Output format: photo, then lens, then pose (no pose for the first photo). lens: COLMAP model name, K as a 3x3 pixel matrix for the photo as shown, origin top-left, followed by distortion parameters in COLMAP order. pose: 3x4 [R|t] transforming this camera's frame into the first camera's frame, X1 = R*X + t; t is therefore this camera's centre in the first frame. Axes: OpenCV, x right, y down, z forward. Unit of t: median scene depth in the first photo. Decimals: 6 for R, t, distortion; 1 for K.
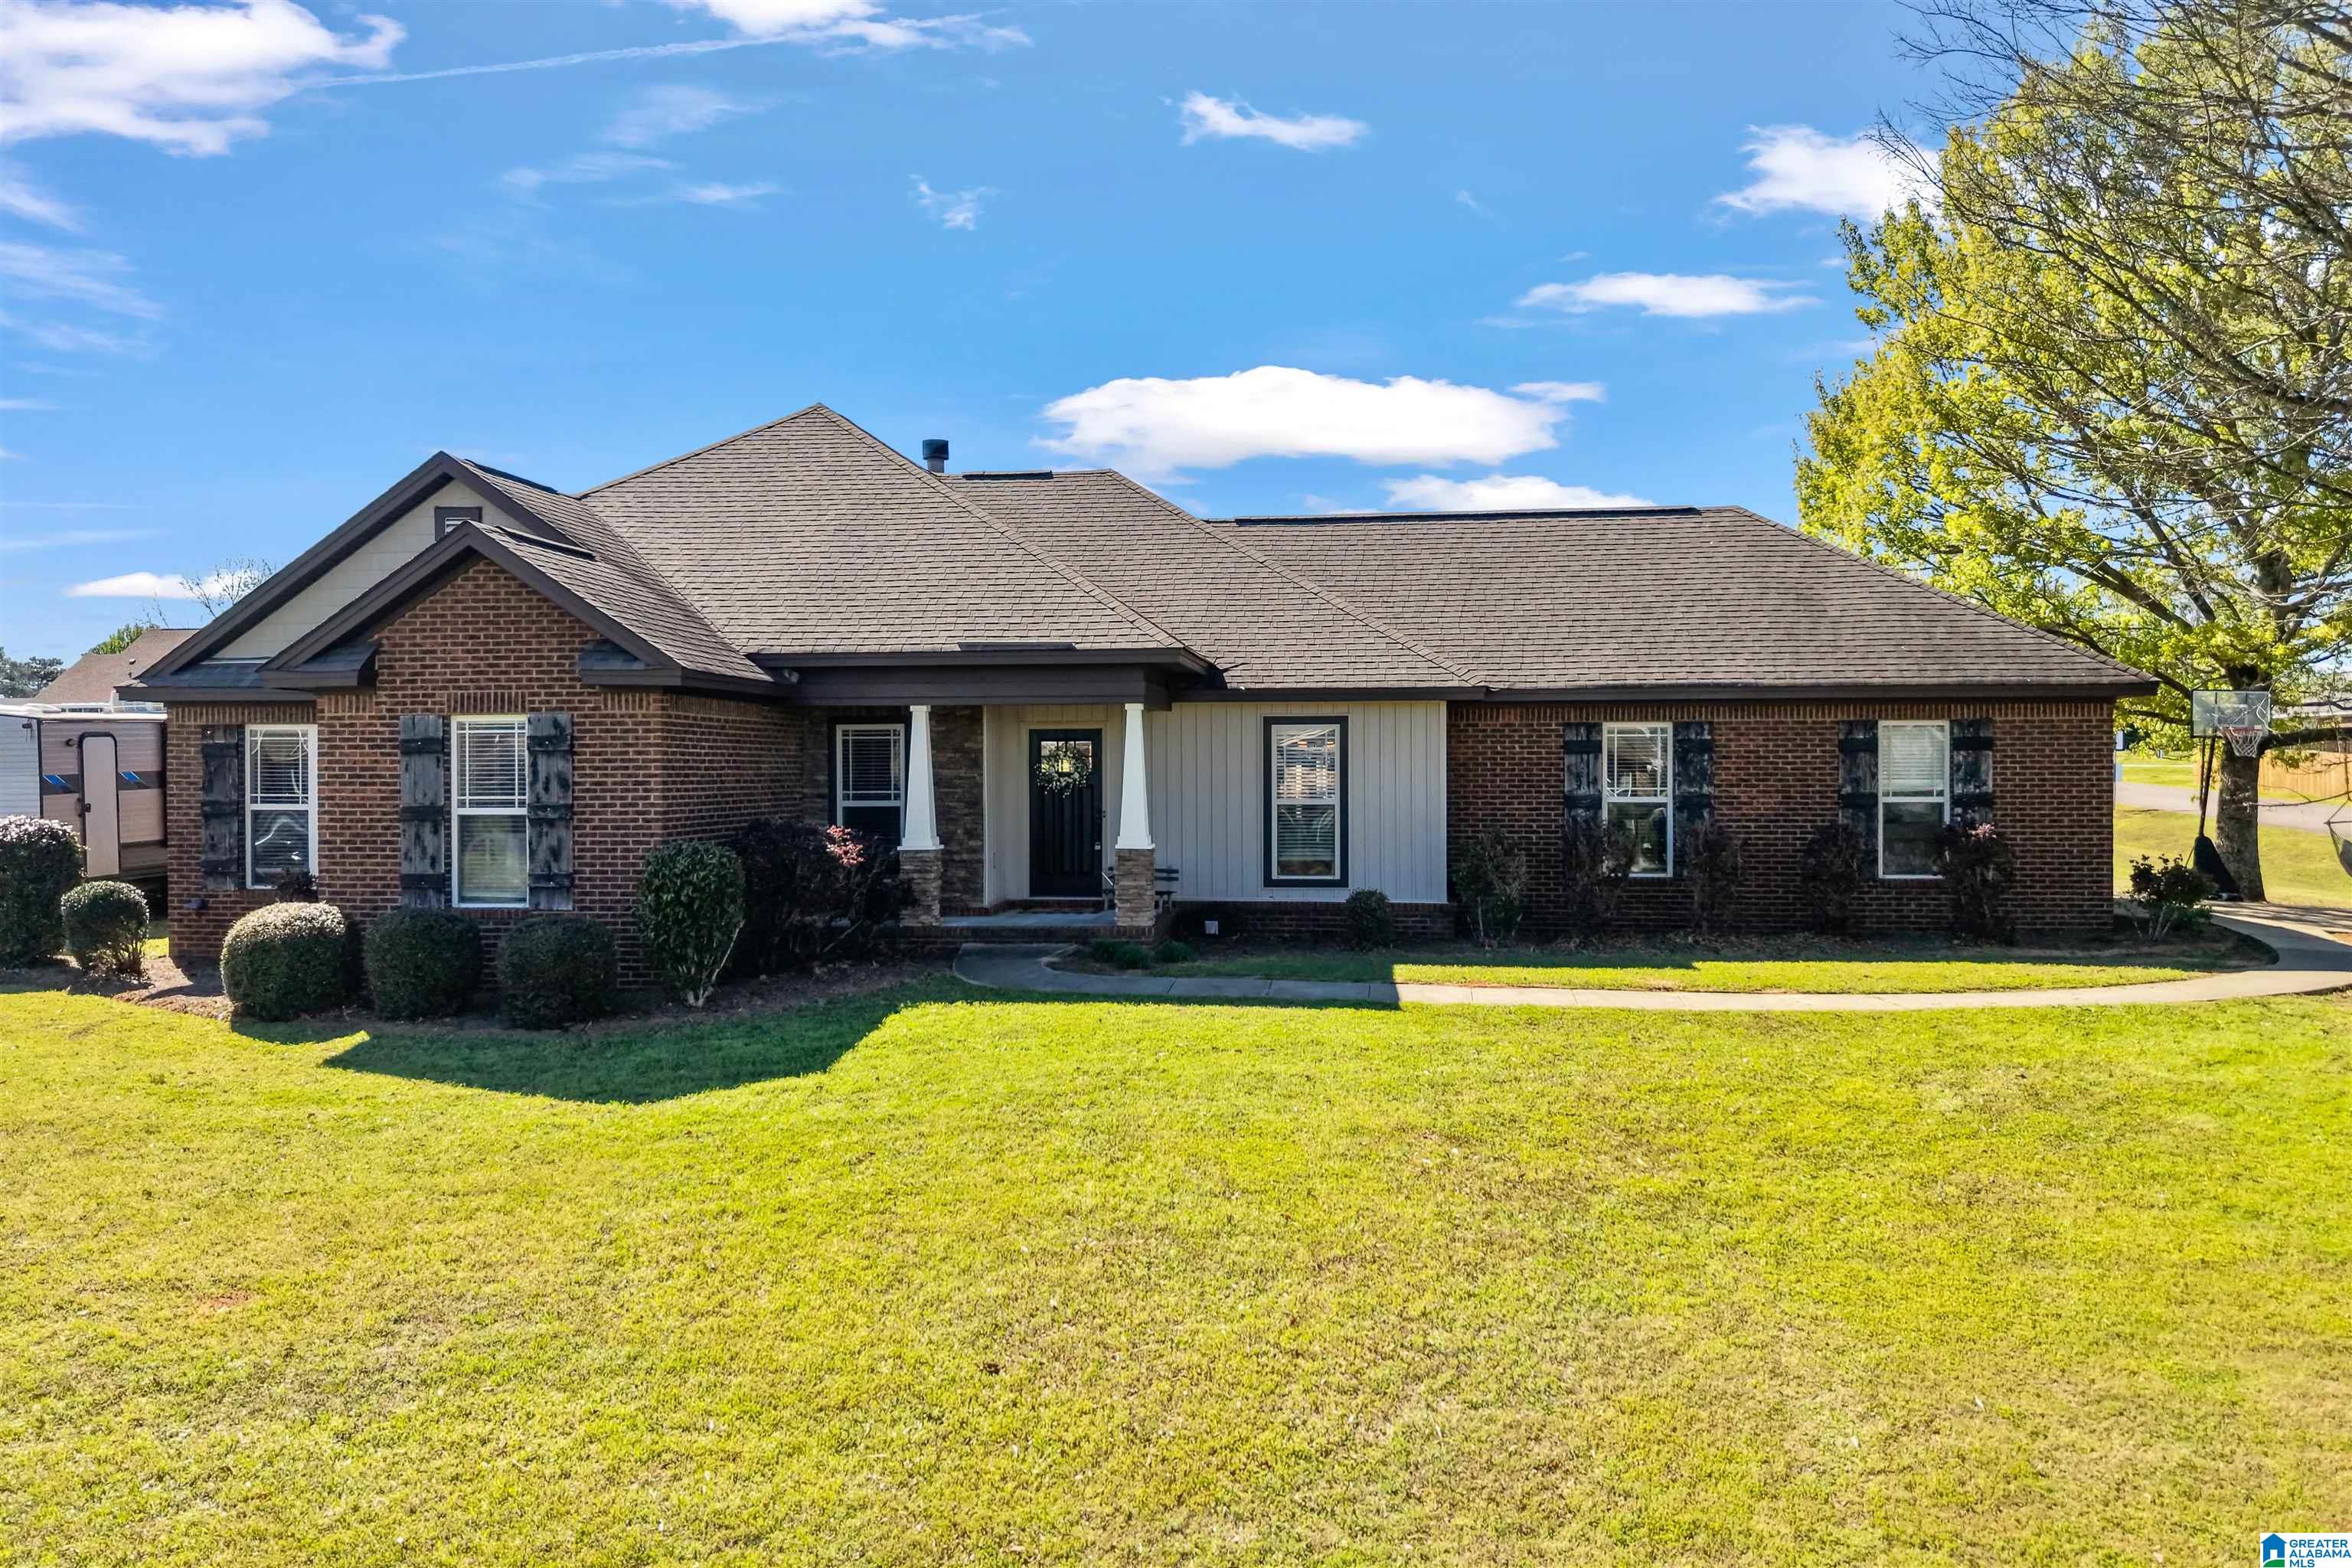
lens RADIAL K [[1888.9, 0, 1176.0], [0, 1888.9, 784.0], [0, 0, 1]] dist [0.054876, -0.113126]
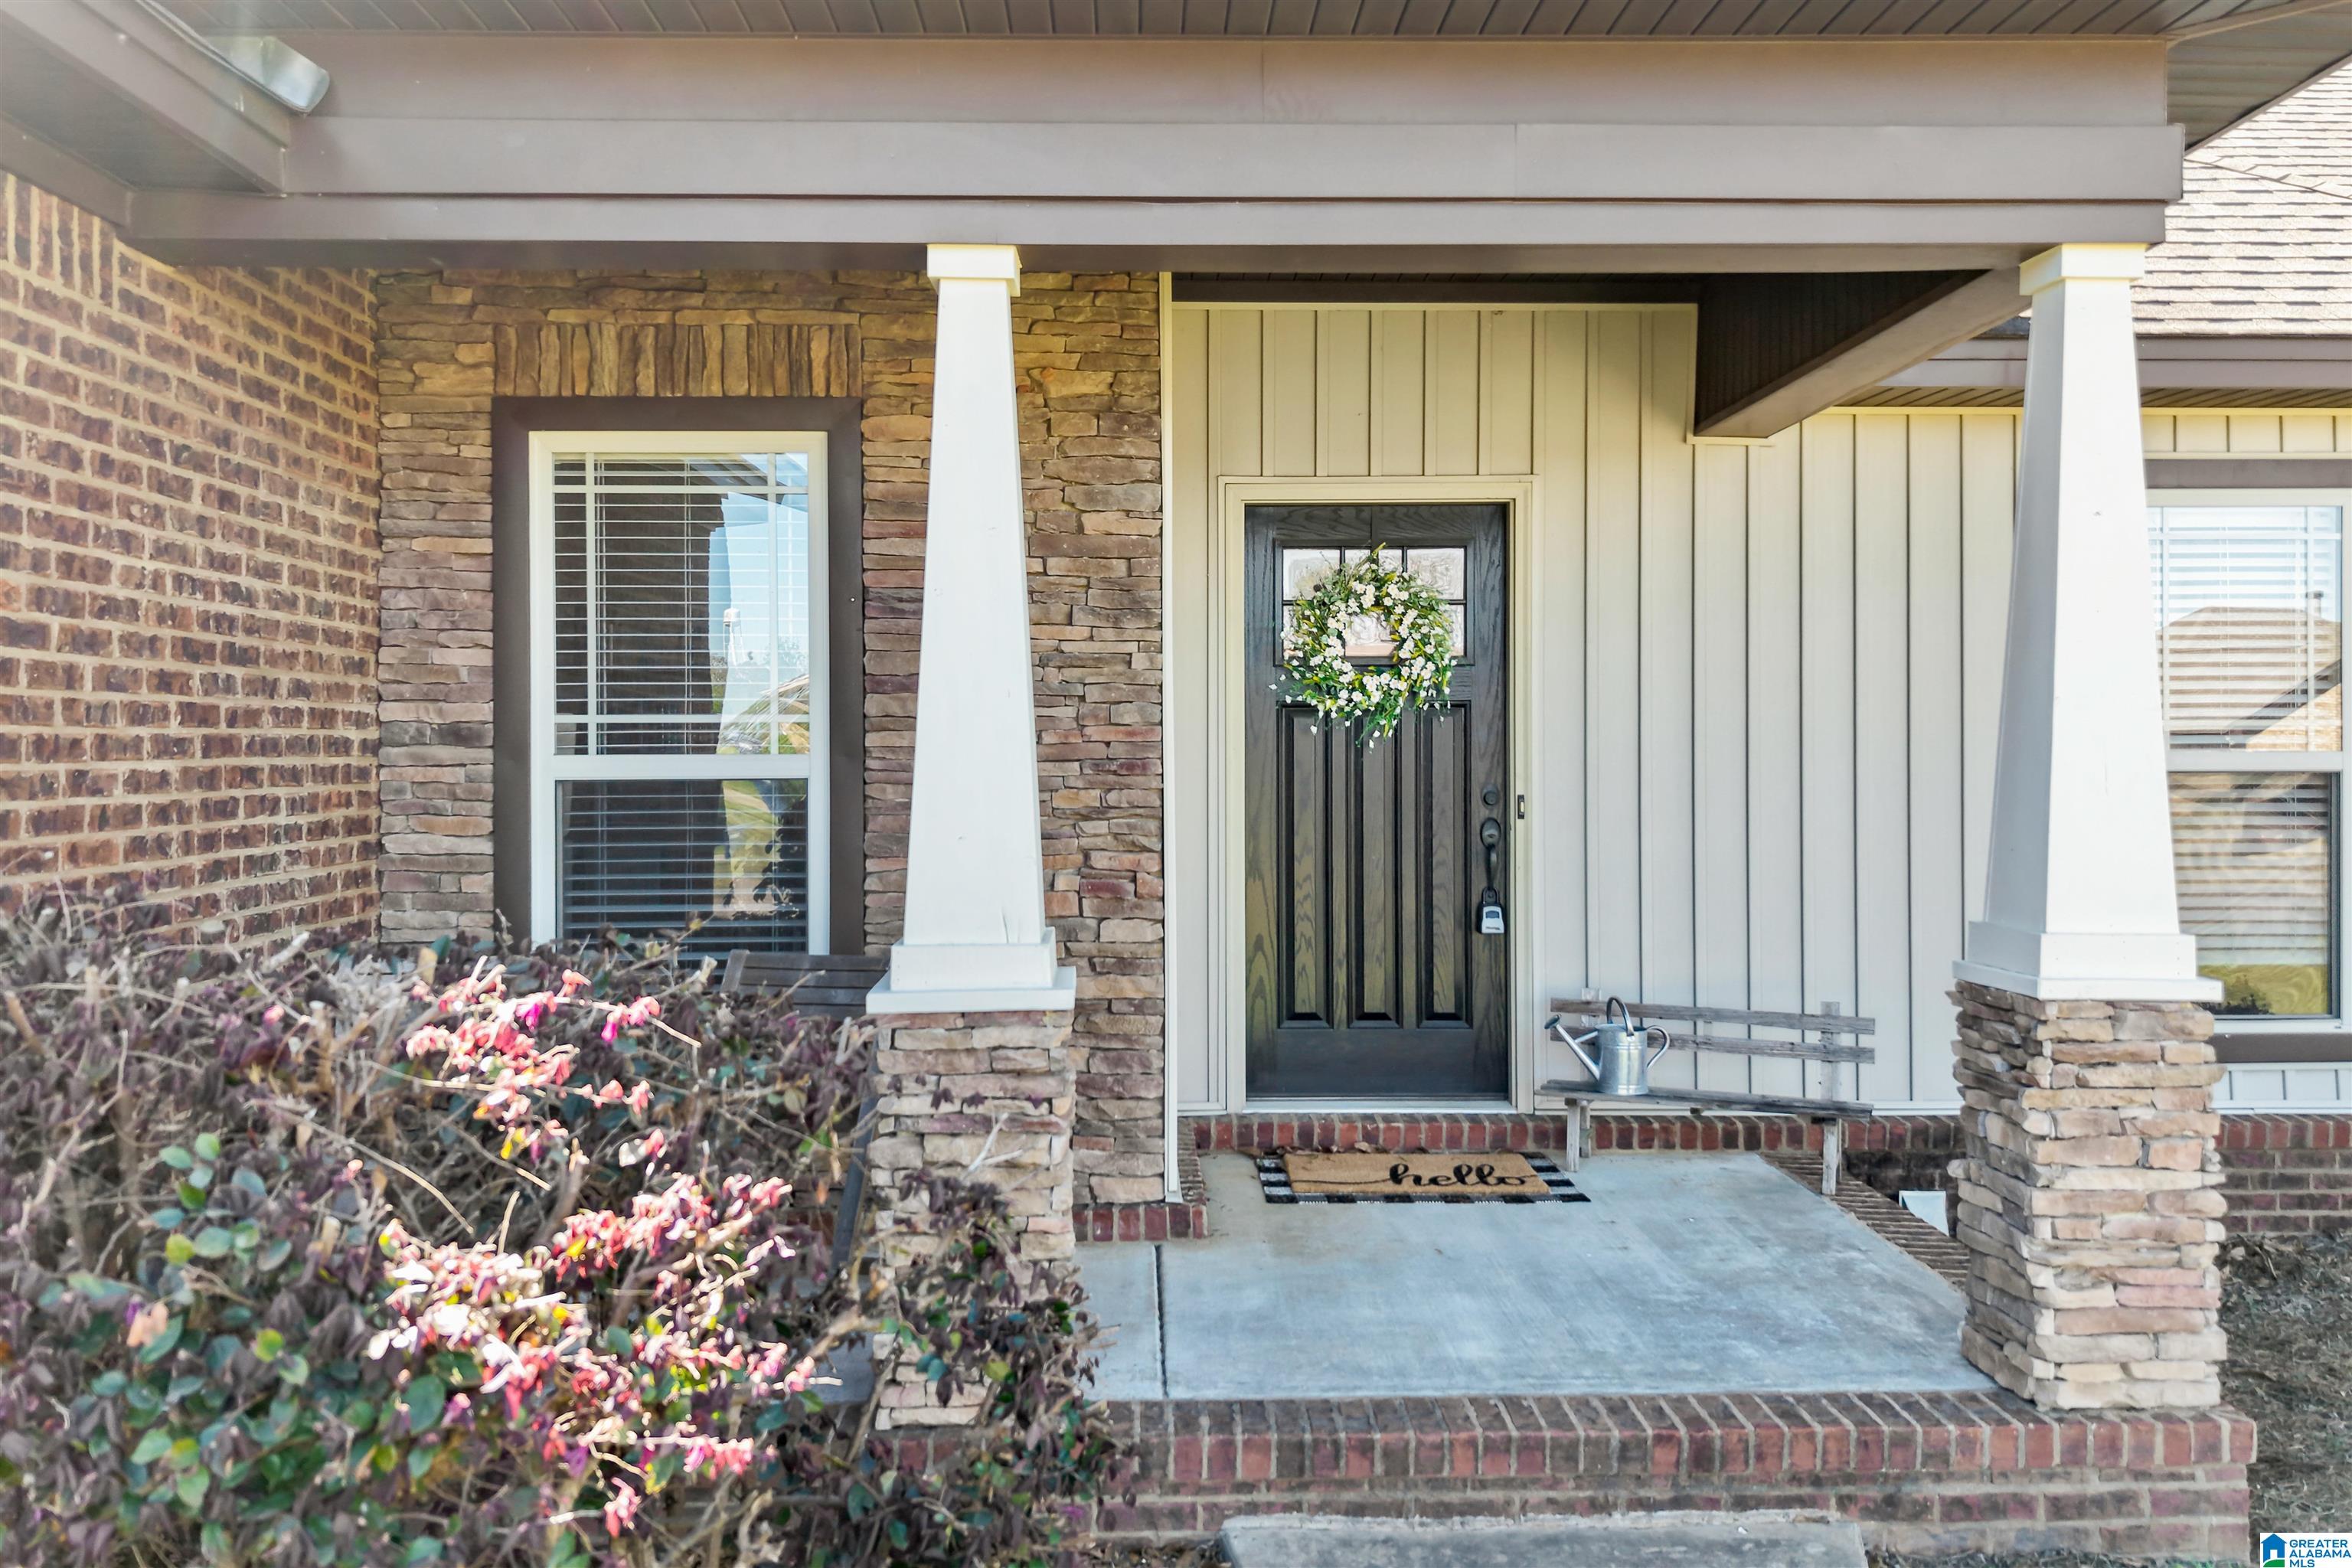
lens RADIAL K [[1965.9, 0, 1176.0], [0, 1965.9, 784.0], [0, 0, 1]] dist [0.070547, -0.138950]
pose [[0.990997, -0.000445, 0.133884, -0.141292], [-0.000921, 0.999948, 0.010140, 0.010552], [-0.133882, -0.010172, 0.990945, 0.794123]]
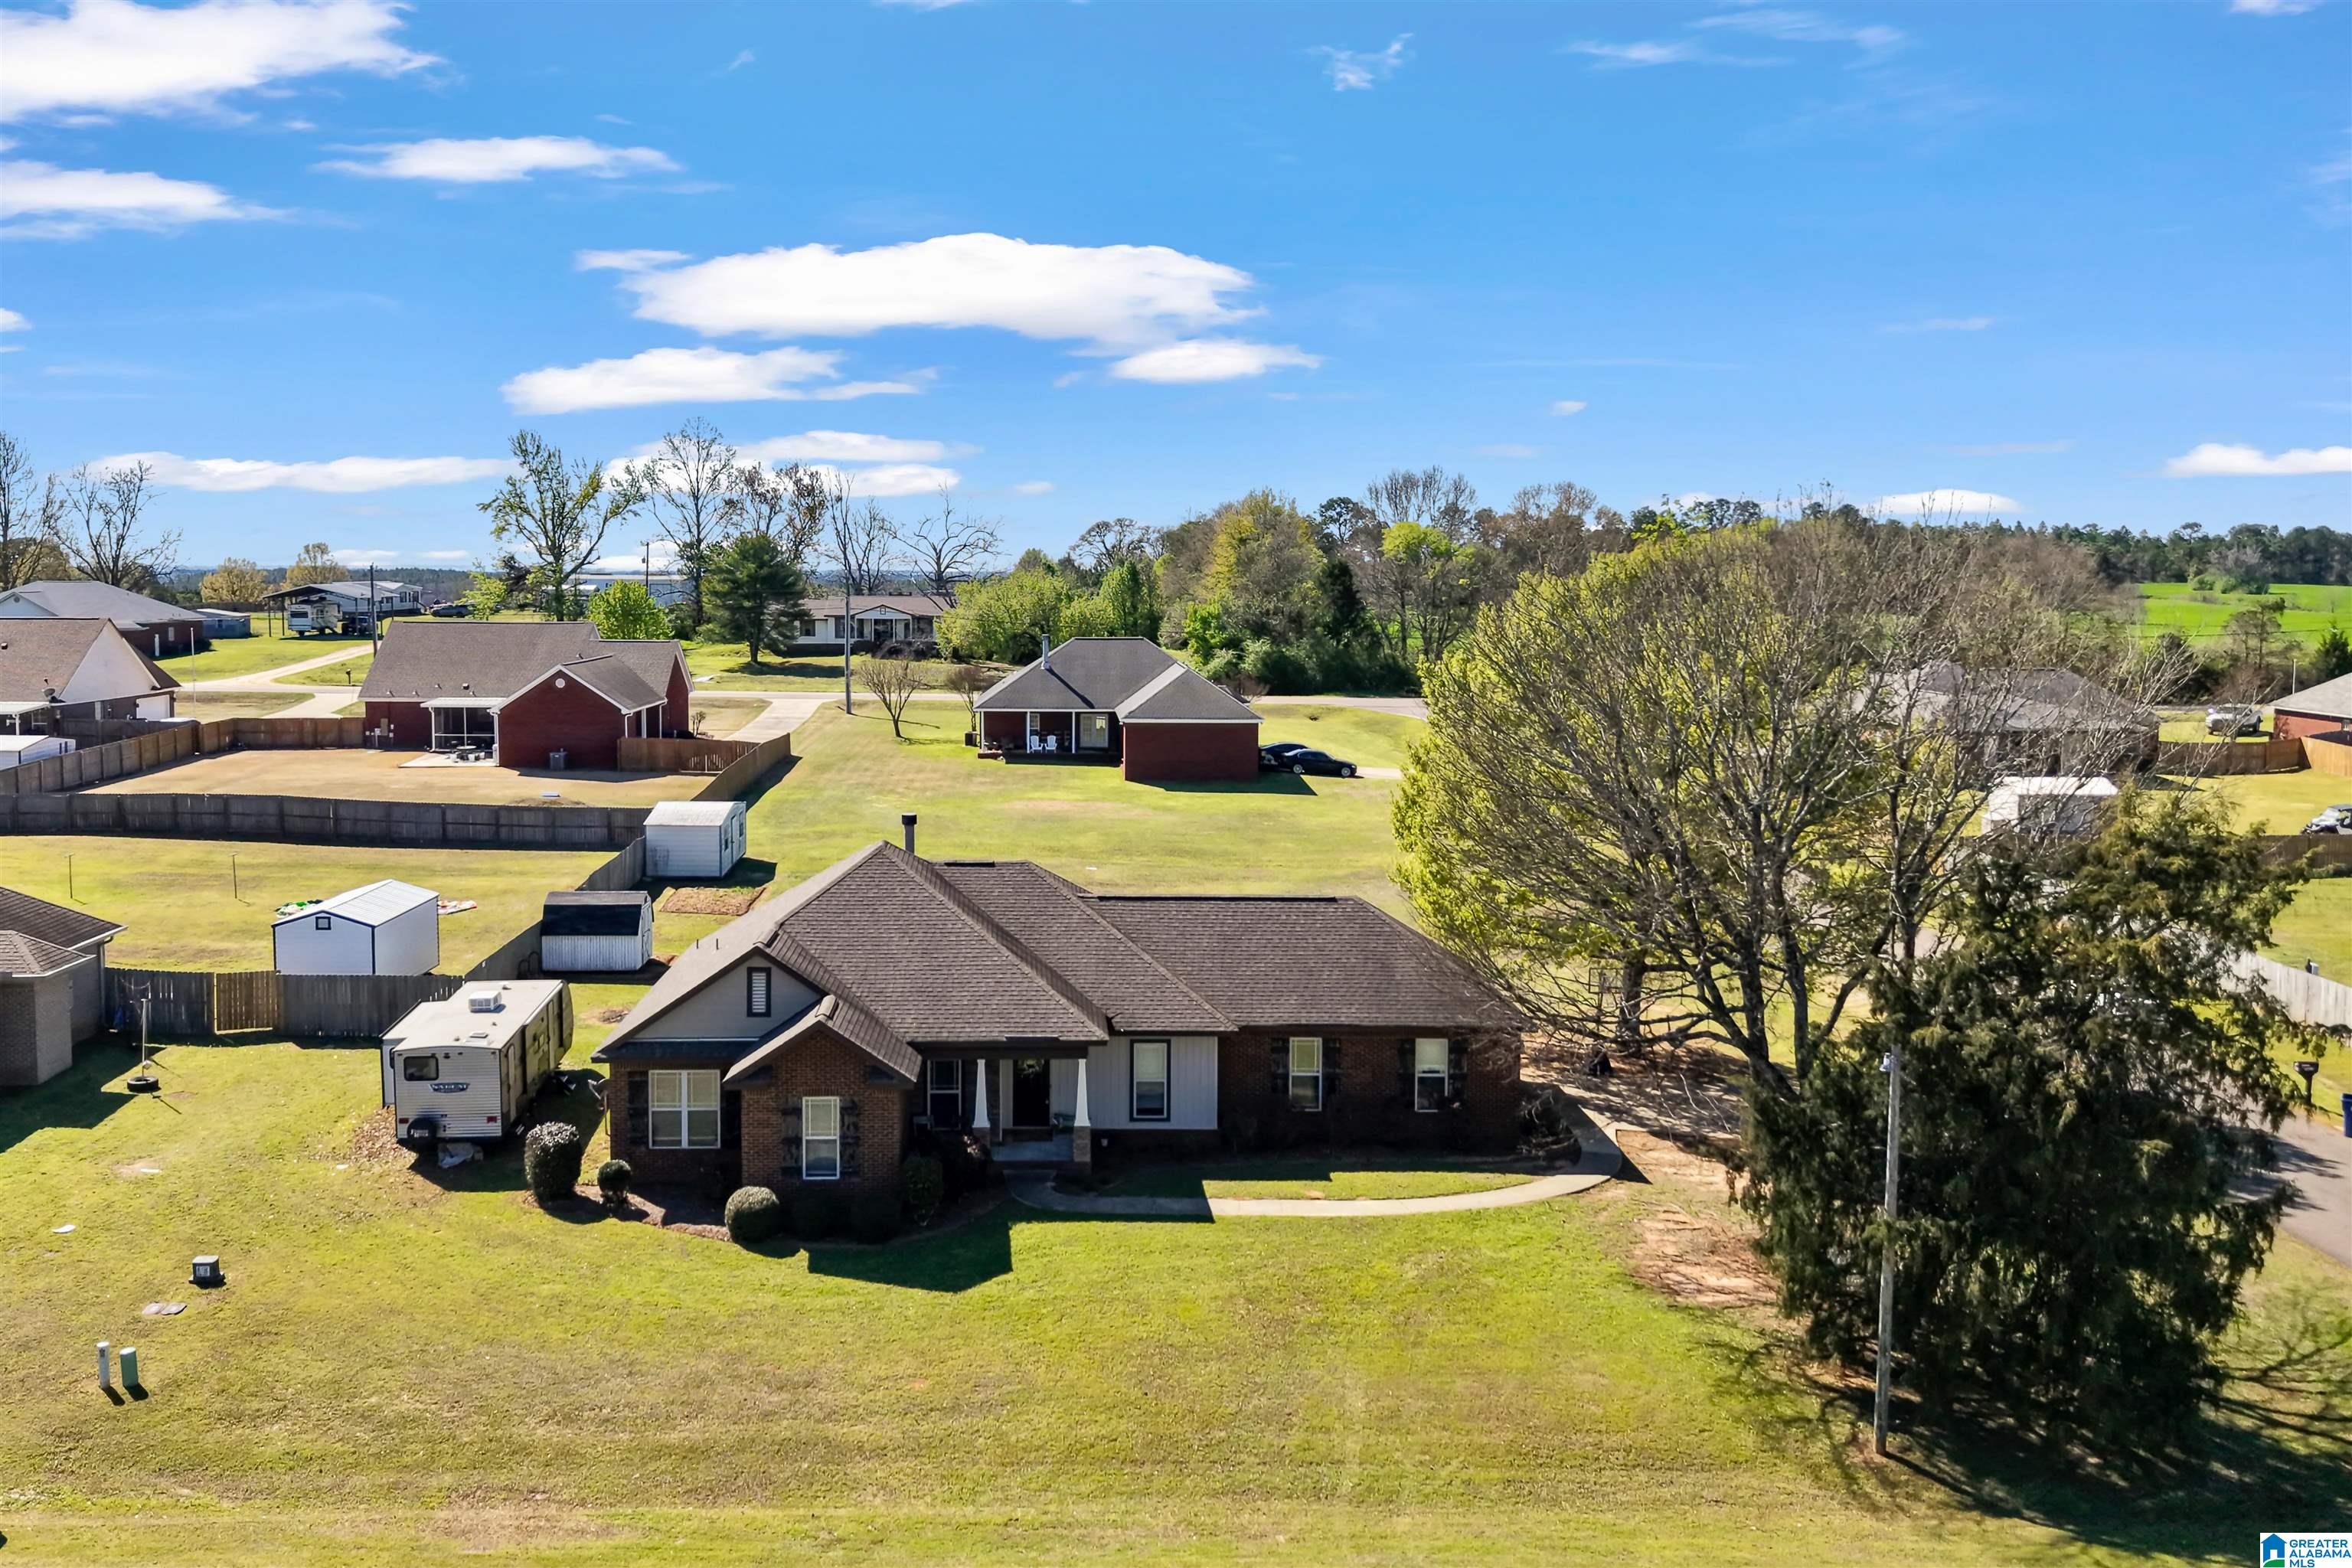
lens RADIAL K [[2167.8, 0, 1102.6], [0, 2167.8, 677.8], [0, 0, 1]] dist [0.076039, -0.194635]
pose [[0.988404, 0.001843, 0.151834, -0.375519], [-0.009117, 0.998843, 0.047224, -0.591640], [-0.151571, -0.048060, 0.987277, -1.437768]]
